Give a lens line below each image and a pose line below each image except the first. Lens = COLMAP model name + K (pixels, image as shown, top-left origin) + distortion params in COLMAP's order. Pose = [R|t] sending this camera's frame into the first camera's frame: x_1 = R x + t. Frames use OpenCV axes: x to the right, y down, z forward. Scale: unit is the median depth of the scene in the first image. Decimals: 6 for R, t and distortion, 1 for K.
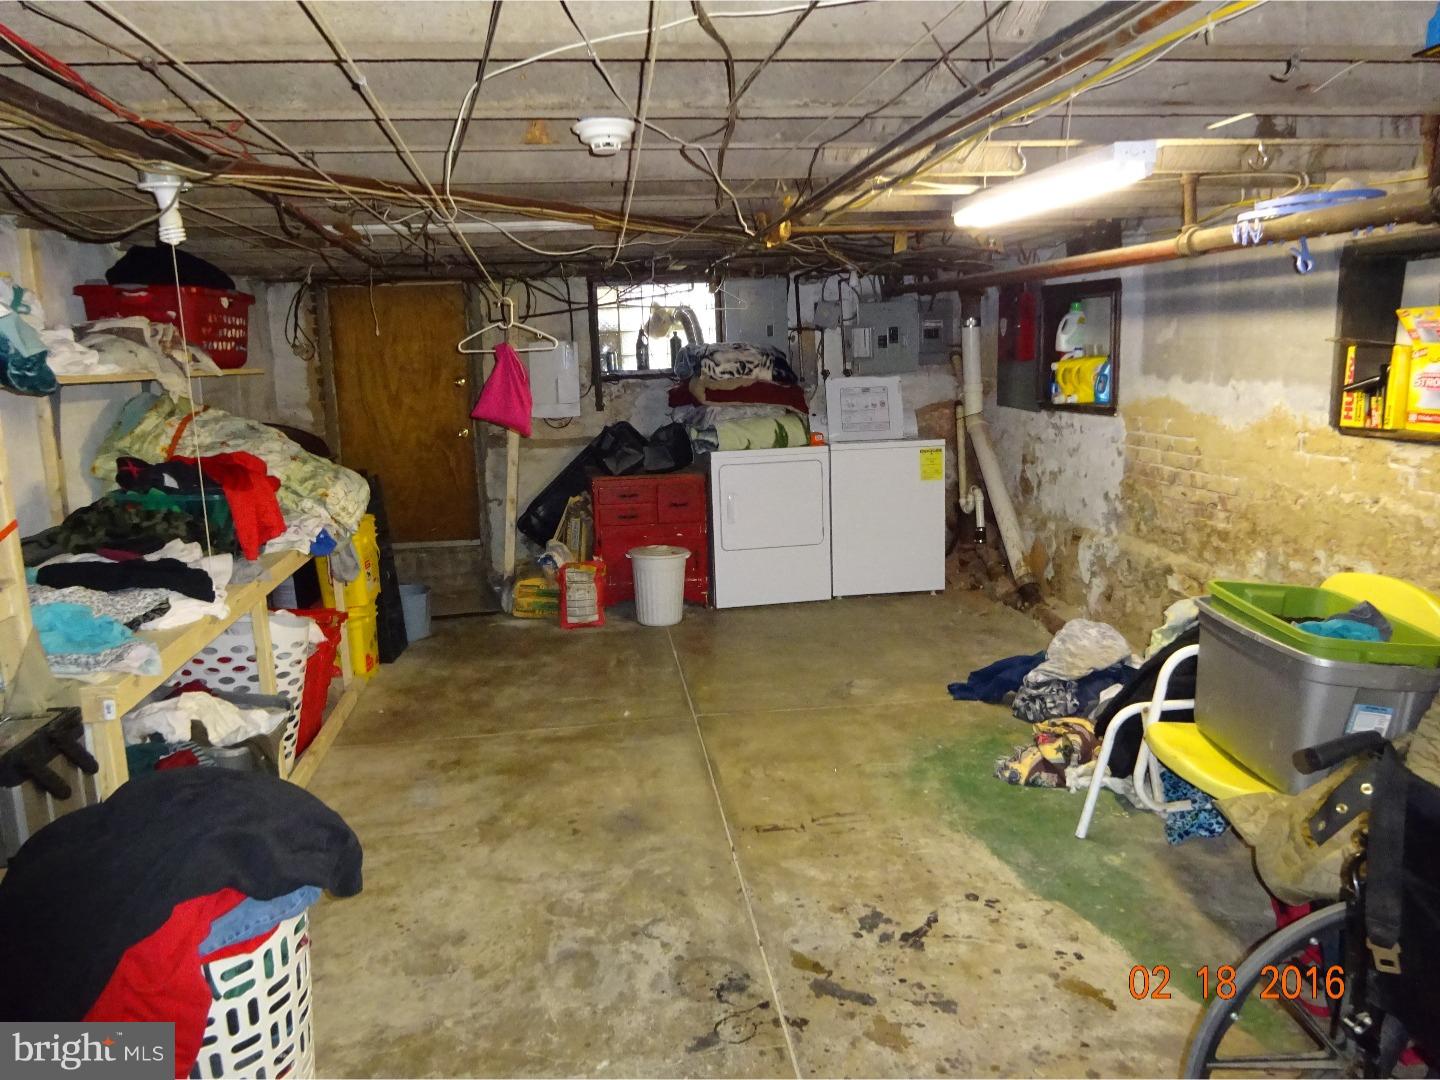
lens RADIAL K [[1057.9, 0, 726.2], [0, 1057.9, 530.6], [0, 0, 1]] dist [-0.001191, 0.002795]
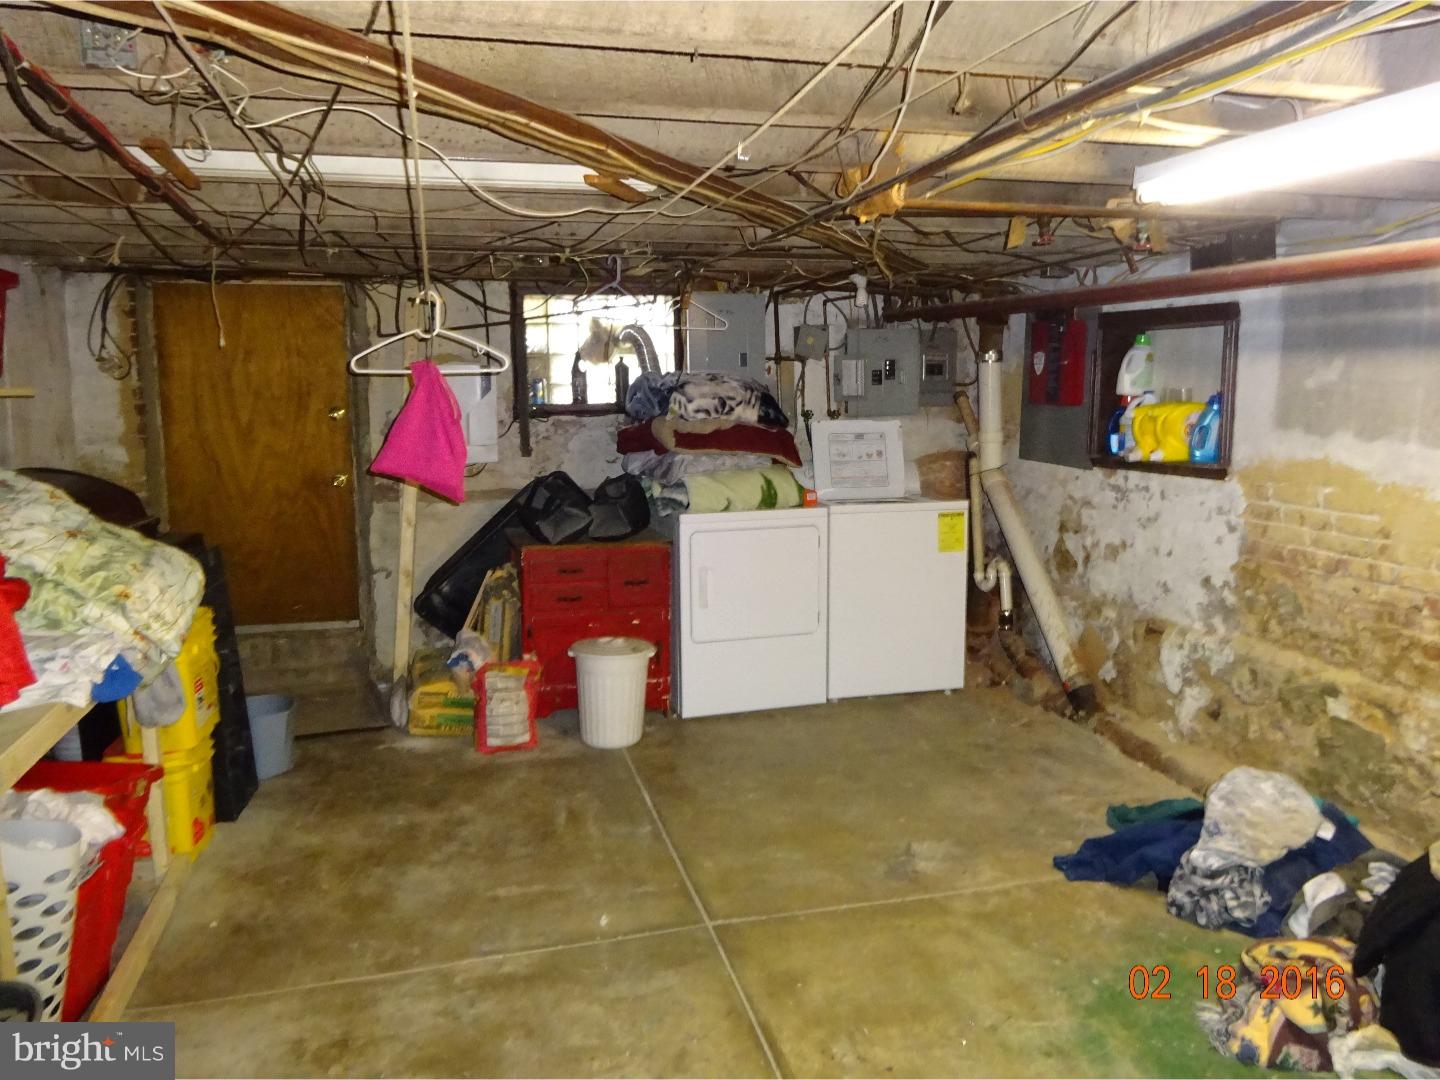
lens RADIAL K [[1057.9, 0, 726.2], [0, 1057.9, 530.6], [0, 0, 1]] dist [-0.001191, 0.002795]
pose [[0.992027, 0.010663, 0.125574, -0.079041], [-0.006394, 0.999389, -0.034355, -0.037383], [-0.125864, 0.033278, 0.991489, 0.247227]]
